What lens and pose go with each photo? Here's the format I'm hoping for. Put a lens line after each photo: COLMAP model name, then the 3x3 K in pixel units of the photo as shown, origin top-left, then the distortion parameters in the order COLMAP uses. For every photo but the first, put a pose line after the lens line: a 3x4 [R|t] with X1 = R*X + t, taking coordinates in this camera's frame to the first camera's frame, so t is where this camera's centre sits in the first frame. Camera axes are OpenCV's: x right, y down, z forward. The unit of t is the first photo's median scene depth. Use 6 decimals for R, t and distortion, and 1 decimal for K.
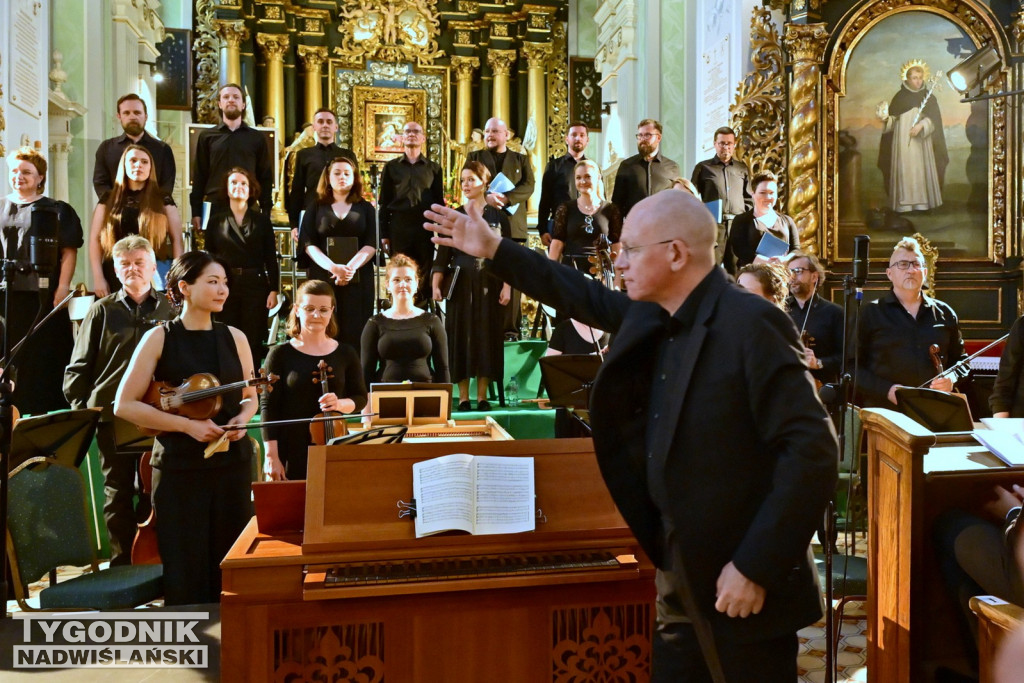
lens RADIAL K [[931.8, 0, 600.2], [0, 931.8, 325.8], [0, 0, 1]] dist [0.000161, 0.001683]
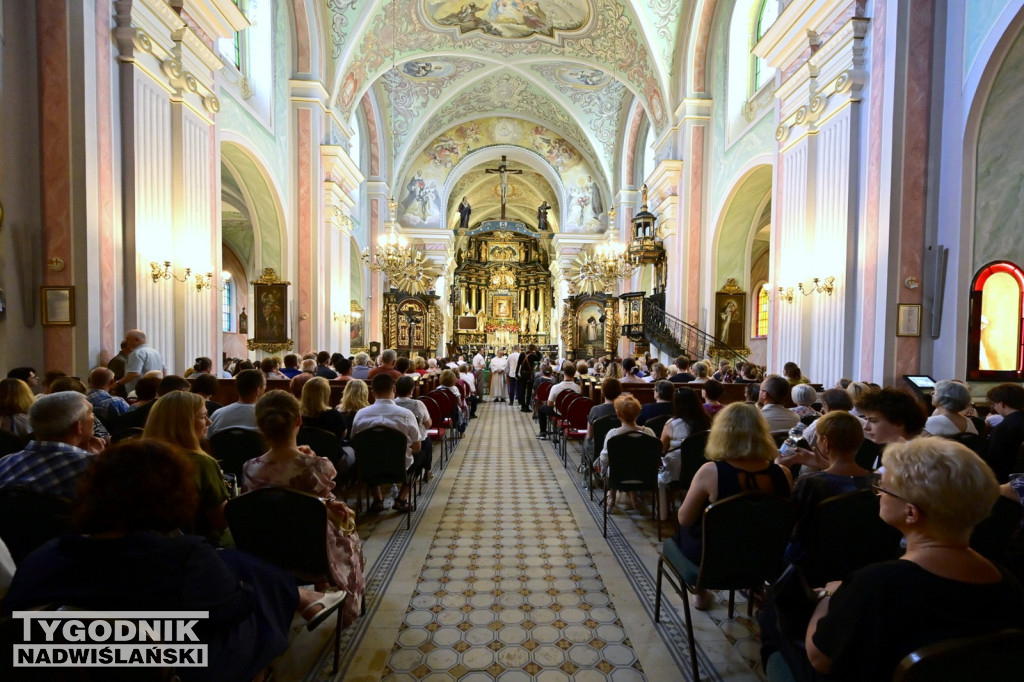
lens RADIAL K [[478.4, 0, 521.7], [0, 478.4, 362.2], [0, 0, 1]] dist [0.006113, 0.000014]
pose [[0.982431, 0.012858, -0.186184, 0.223219], [-0.013585, 0.999904, -0.002630, 0.010138], [0.186133, 0.005113, 0.982511, -0.925390]]
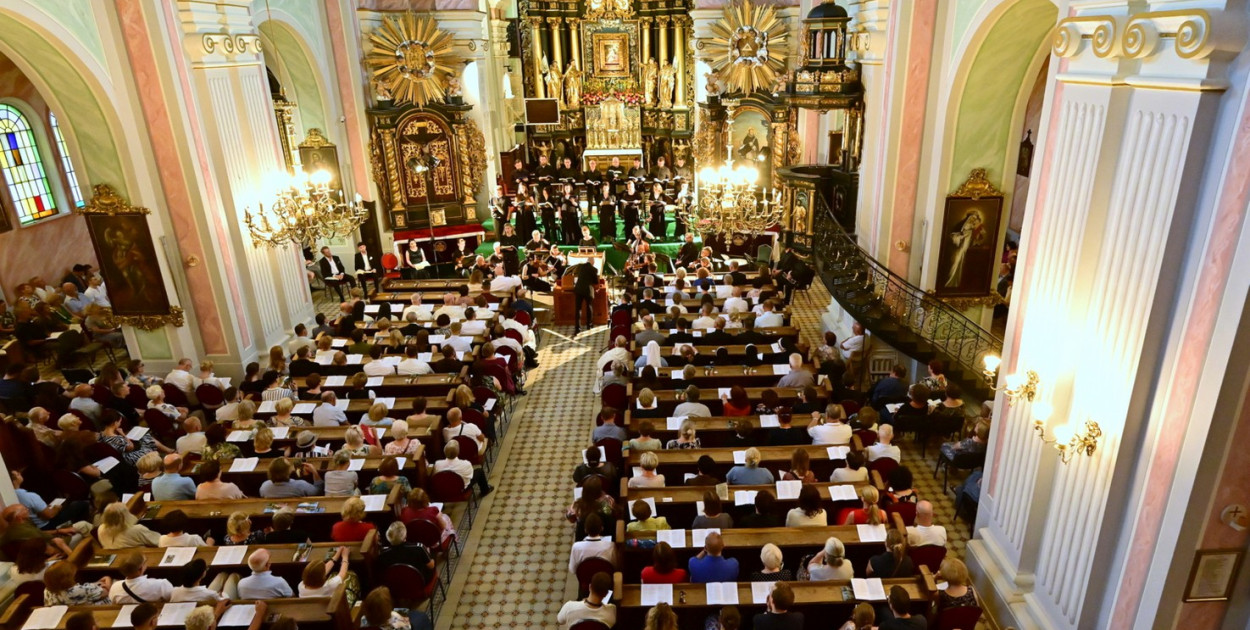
lens RADIAL K [[764.7, 0, 673.0], [0, 764.7, 314.8], [0, 0, 1]] dist [0.003005, 0.000737]
pose [[0.977584, 0.059522, -0.201957, 0.306453], [0.014345, 0.938149, 0.345933, -0.280871], [0.210057, -0.341076, 0.916266, -0.768744]]
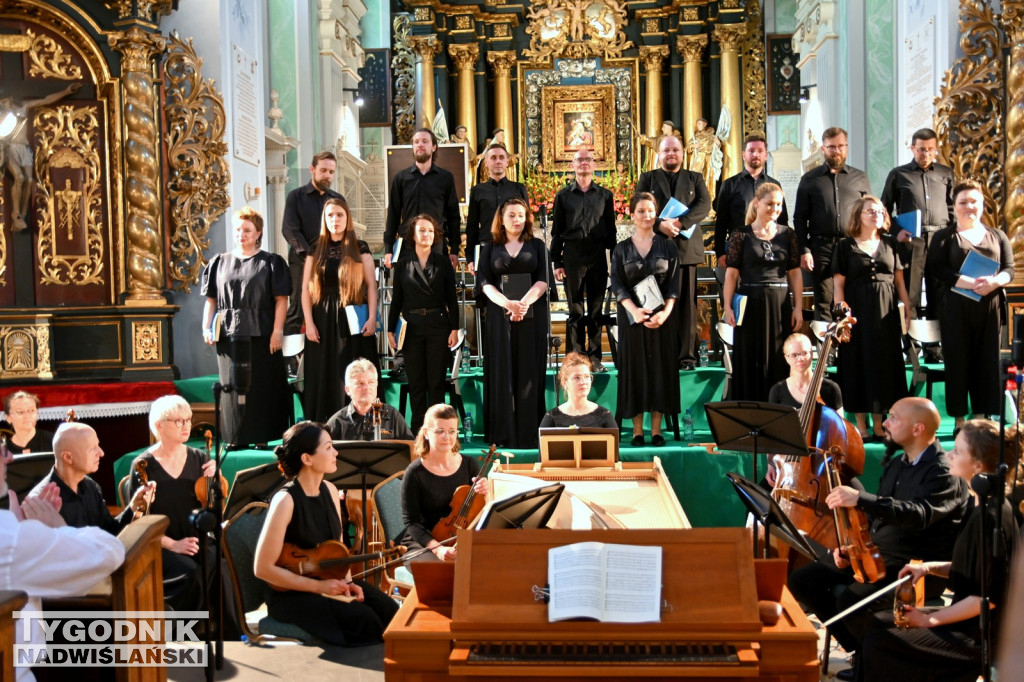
lens RADIAL K [[987.2, 0, 512.0], [0, 987.2, 341.0], [0, 0, 1]] dist [-0.067669, 0.156657]
pose [[0.954135, -0.011749, -0.299147, 0.015219], [0.020875, 0.999408, 0.027331, -0.018539], [0.298649, -0.032322, 0.953816, -0.014065]]
